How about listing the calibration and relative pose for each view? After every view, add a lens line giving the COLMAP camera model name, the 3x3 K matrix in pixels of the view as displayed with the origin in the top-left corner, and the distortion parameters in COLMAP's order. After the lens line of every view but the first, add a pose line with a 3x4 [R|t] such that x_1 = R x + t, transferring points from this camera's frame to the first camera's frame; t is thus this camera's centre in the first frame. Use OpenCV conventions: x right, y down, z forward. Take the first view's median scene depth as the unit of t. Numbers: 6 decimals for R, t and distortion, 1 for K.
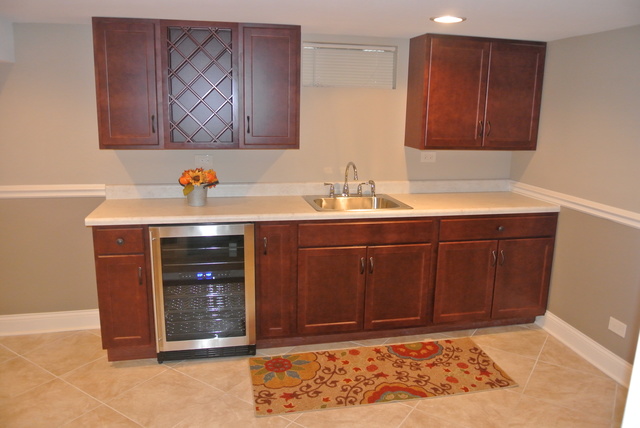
lens RADIAL K [[497.5, 0, 320.0], [0, 497.5, 214.0], [0, 0, 1]] dist [-0.089199, 0.038828]
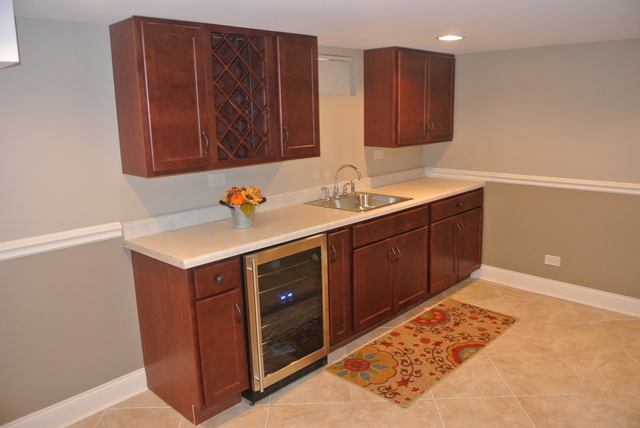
lens RADIAL K [[497.5, 0, 320.0], [0, 497.5, 214.0], [0, 0, 1]] dist [-0.089199, 0.038828]
pose [[0.828735, -0.153858, 0.538076, -0.641116], [0.156923, 0.986781, 0.040471, -0.058291], [-0.537190, 0.050896, 0.841924, 0.150470]]
